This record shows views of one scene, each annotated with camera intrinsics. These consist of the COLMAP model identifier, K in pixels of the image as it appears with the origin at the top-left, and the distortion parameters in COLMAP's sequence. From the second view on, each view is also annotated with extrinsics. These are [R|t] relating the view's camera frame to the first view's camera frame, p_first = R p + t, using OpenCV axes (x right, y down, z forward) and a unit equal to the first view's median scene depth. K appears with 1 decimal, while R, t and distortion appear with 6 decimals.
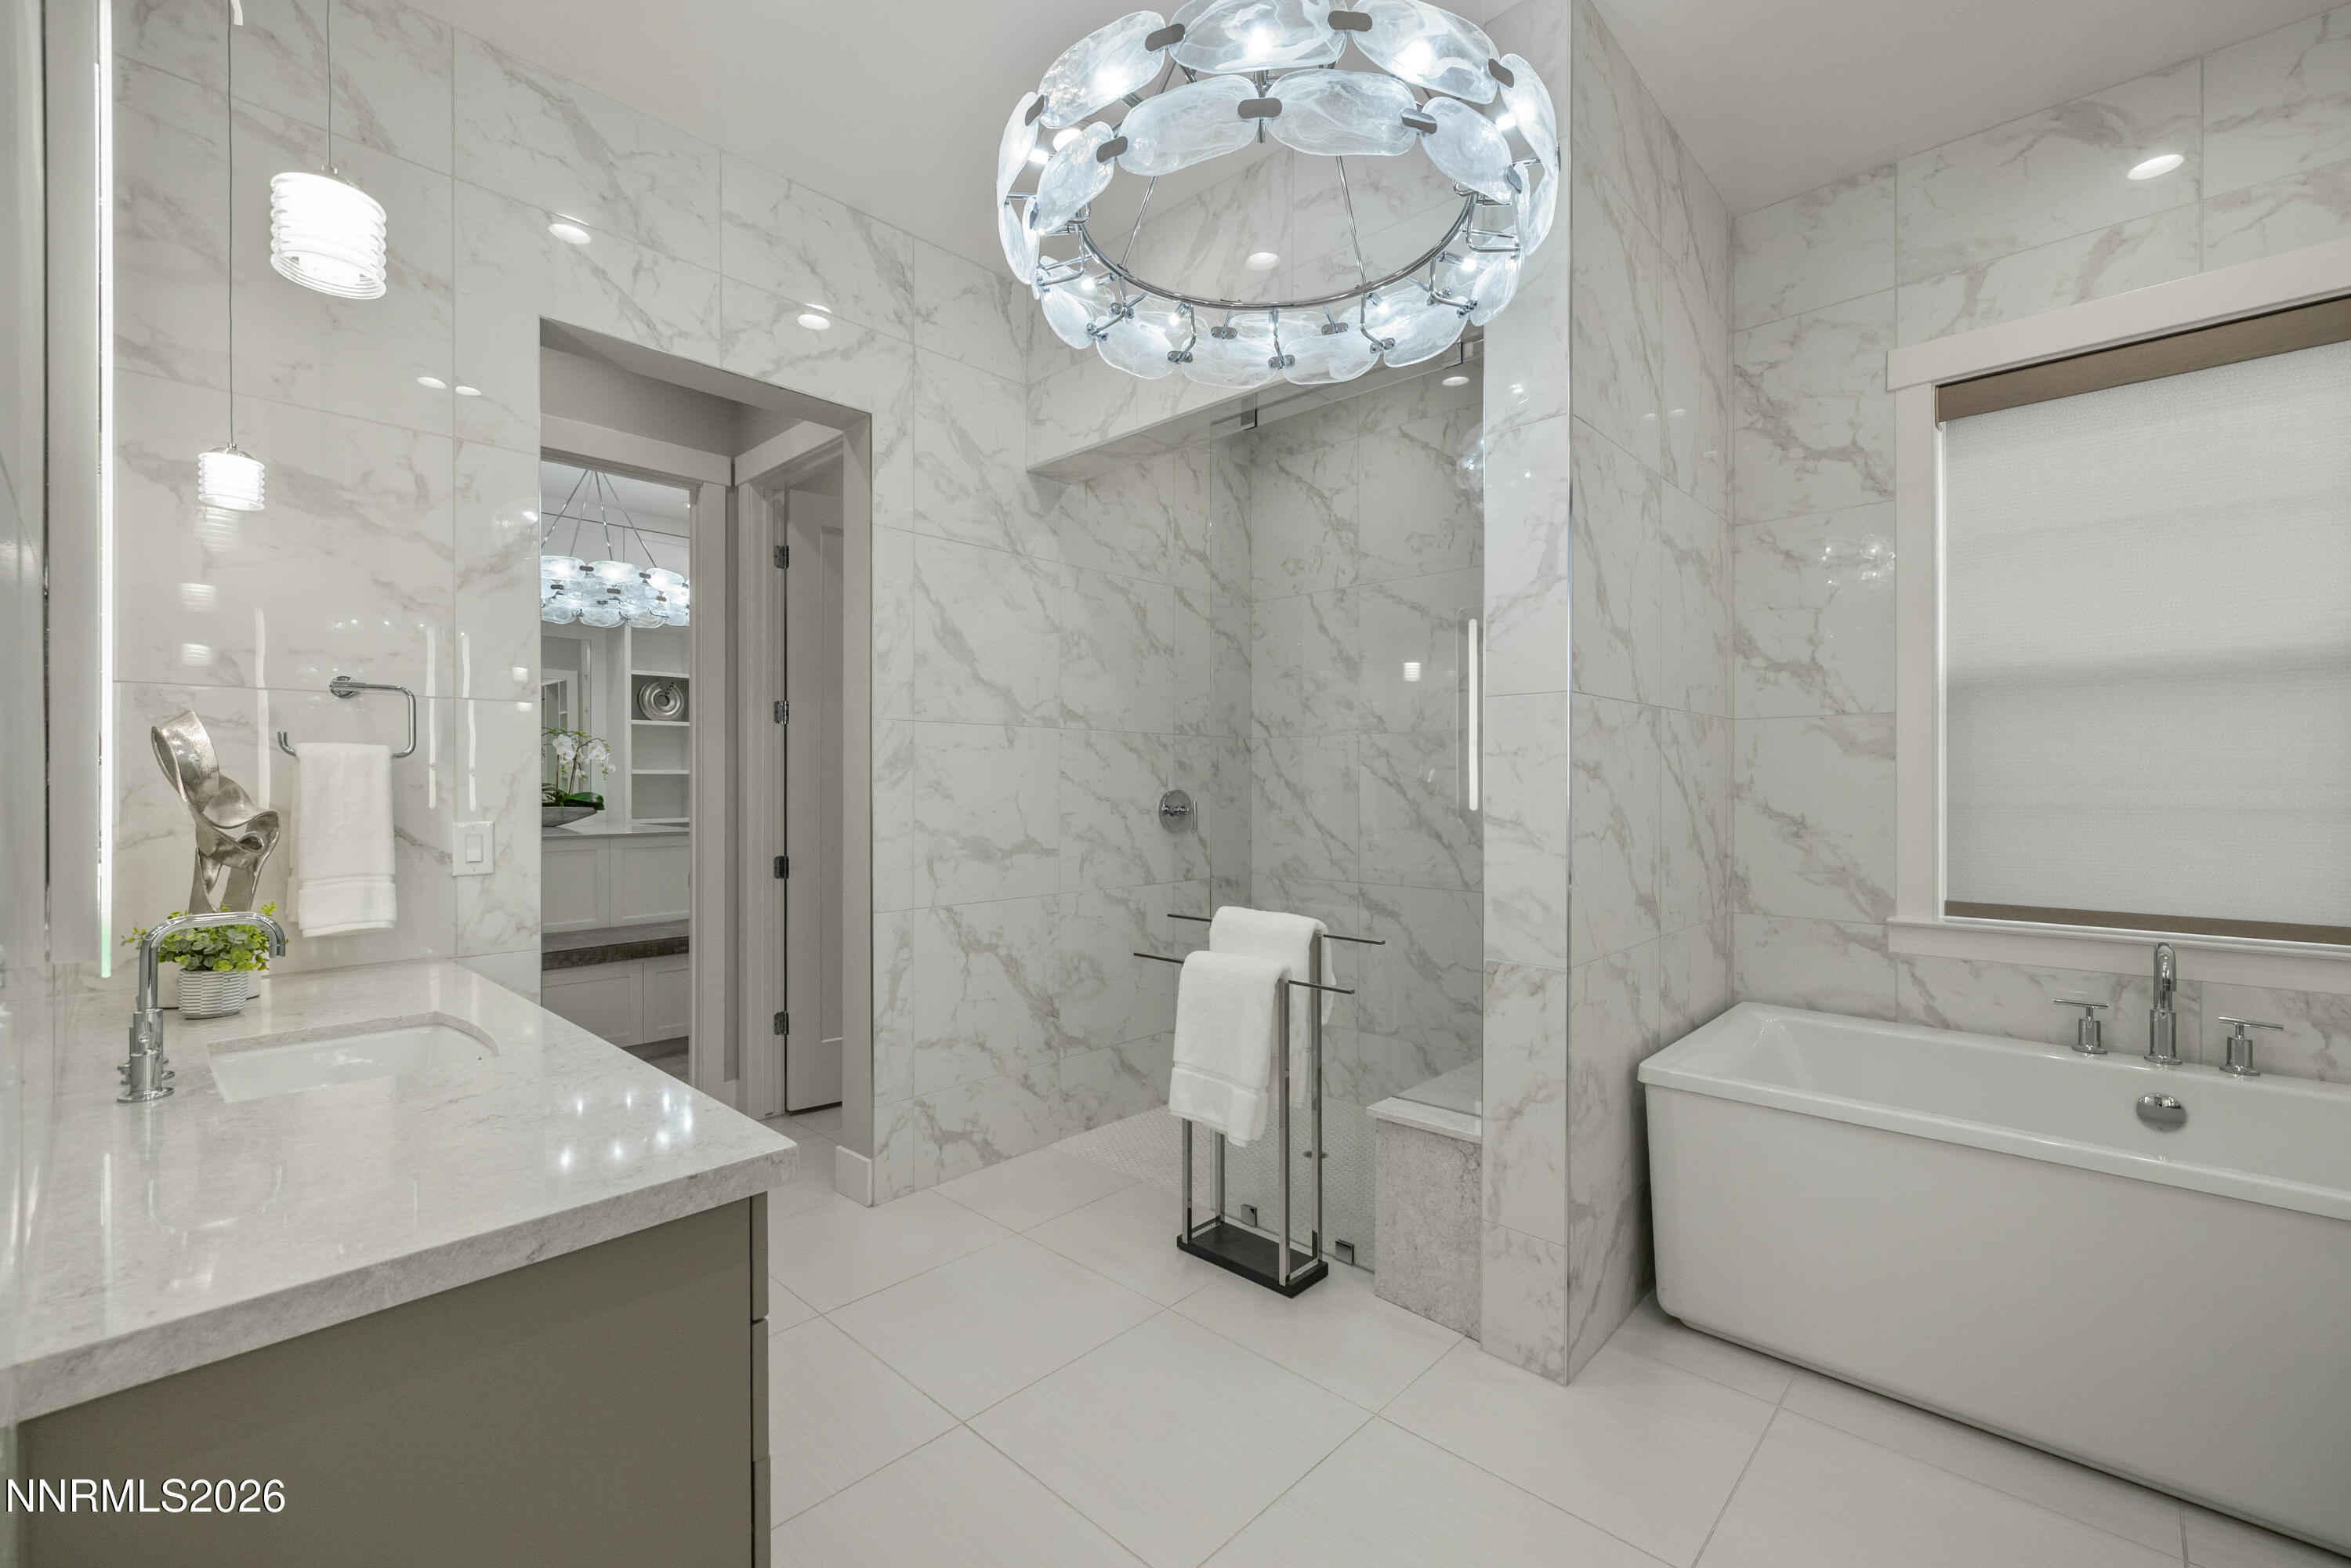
lens RADIAL K [[999.5, 0, 1180.1], [0, 999.5, 787.7], [0, 0, 1]] dist [0.002745, 0.000315]
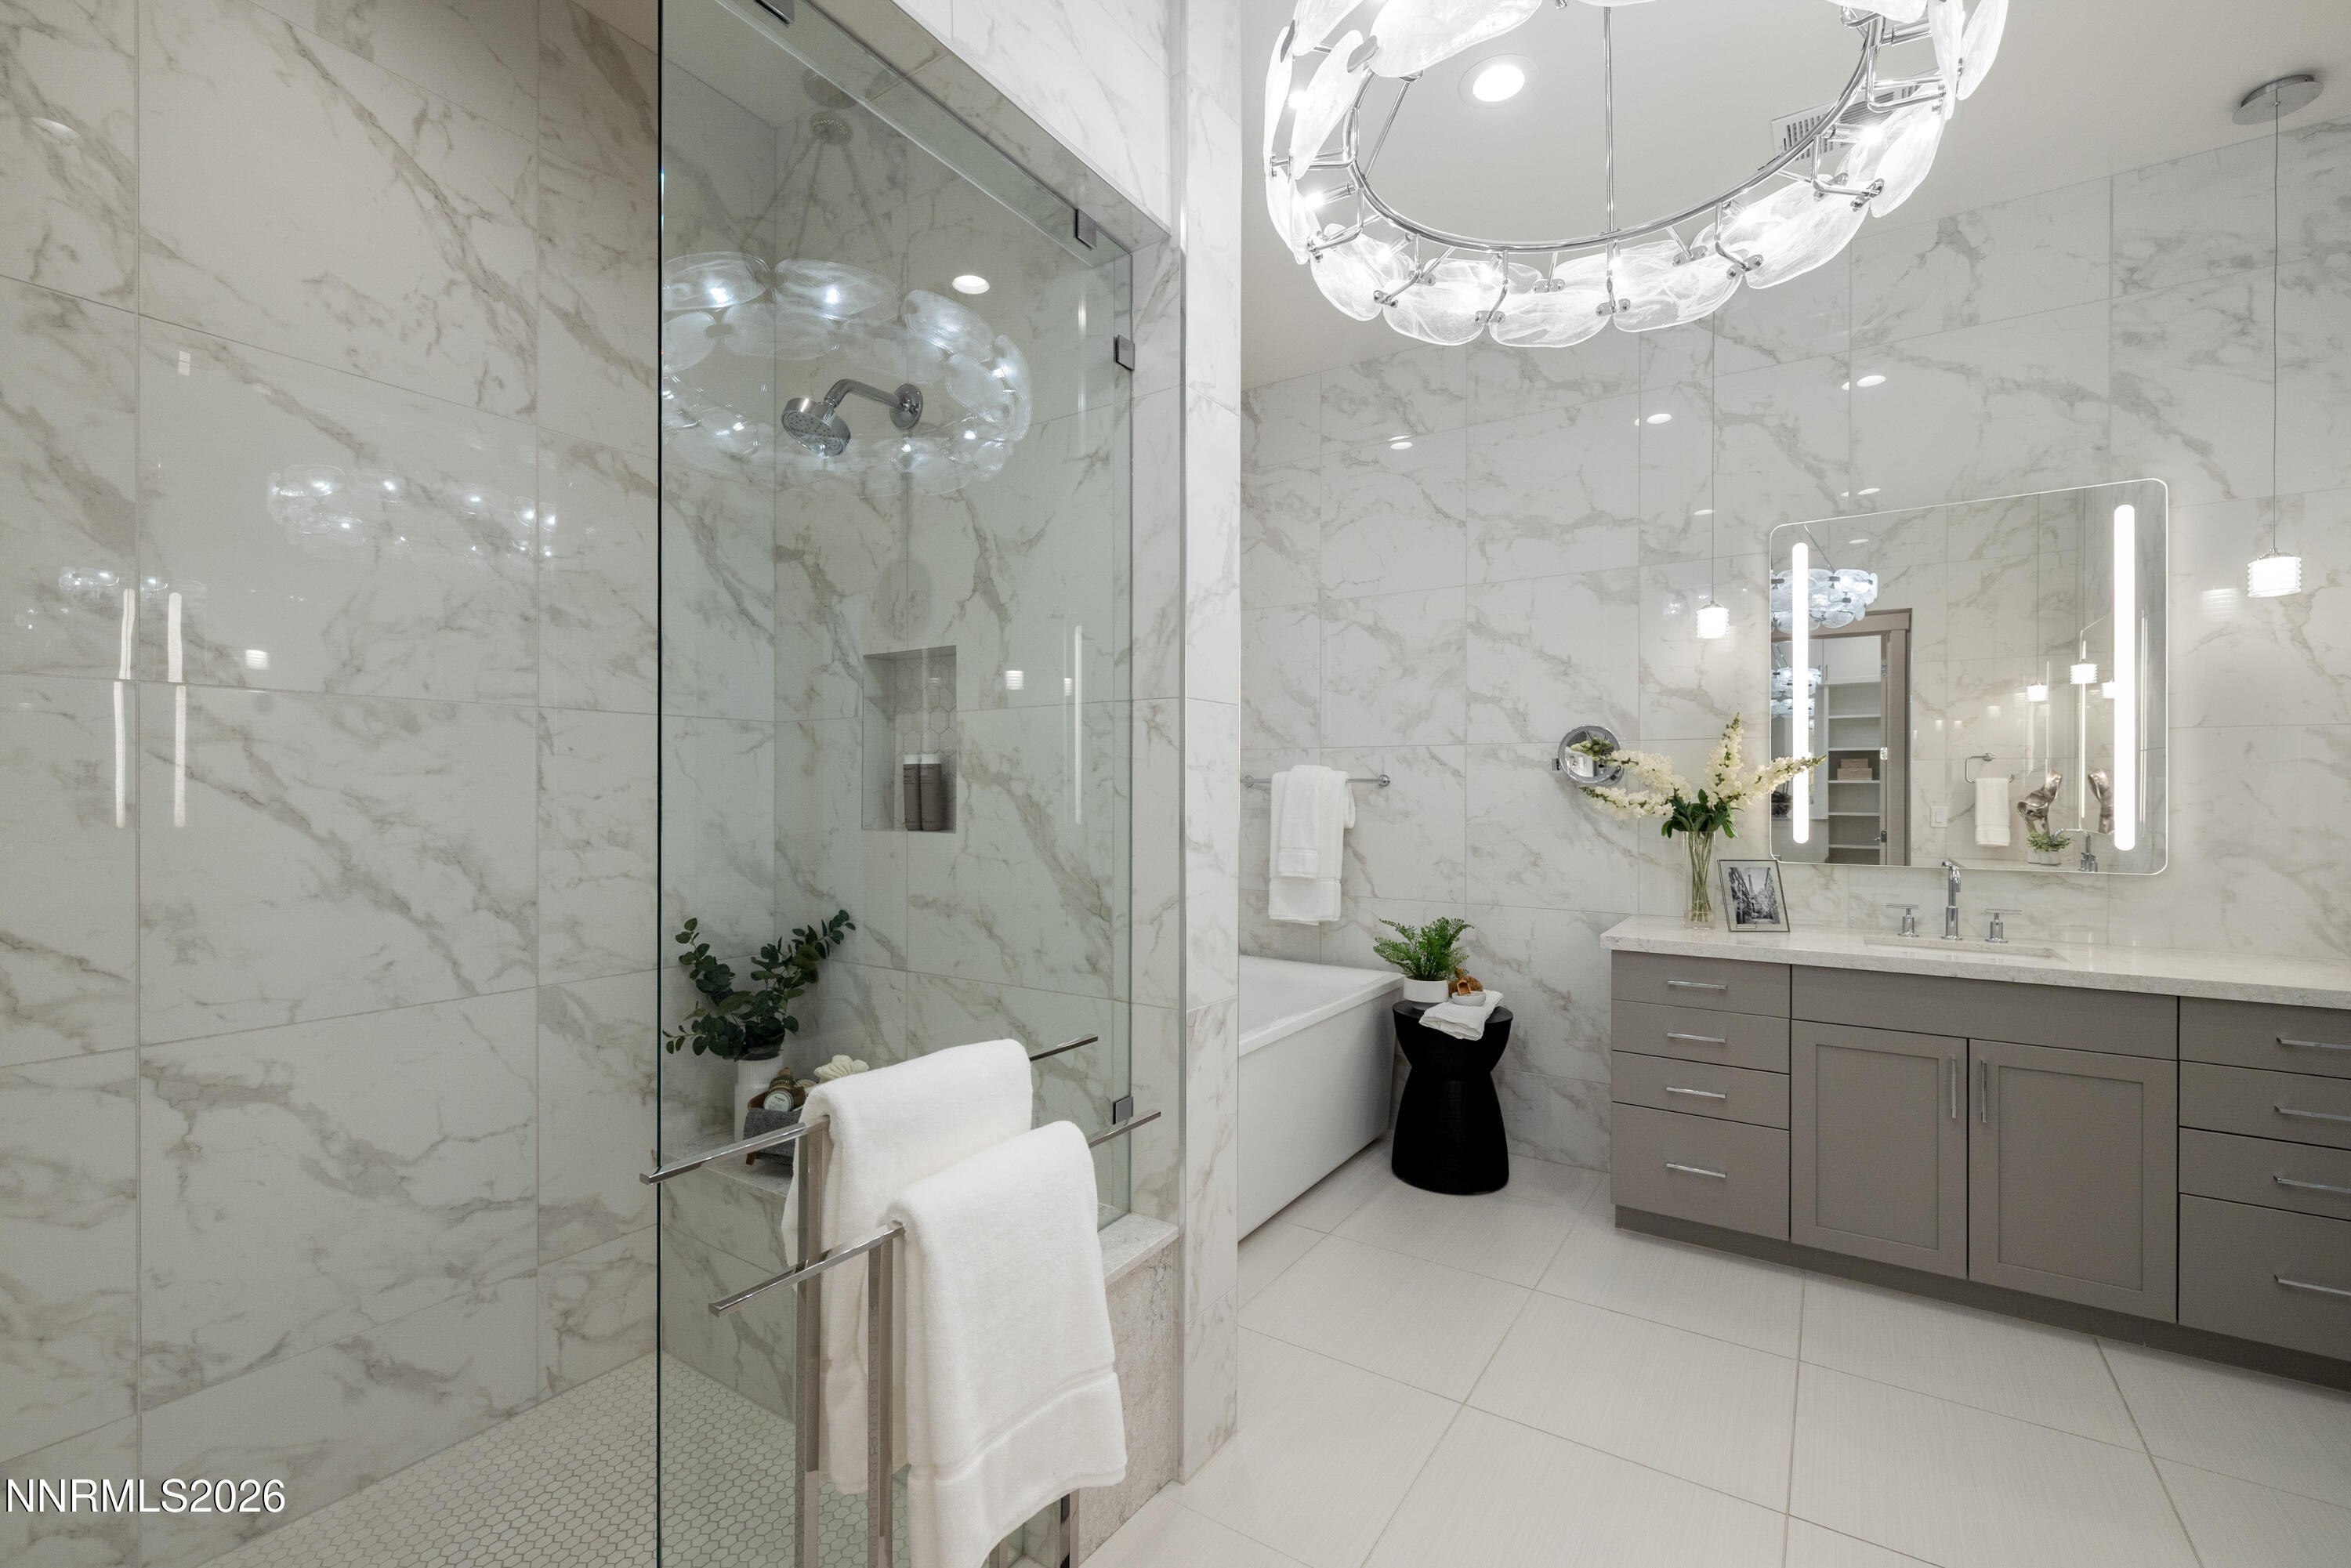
lens RADIAL K [[999.5, 0, 1182.5], [0, 999.5, 791.2], [0, 0, 1]] dist [0.002745, 0.000315]
pose [[-0.172127, -0.003061, 0.985070, -0.311635], [0.002750, 0.999990, 0.003588, -0.009801], [-0.985071, 0.003327, -0.172117, 0.690054]]
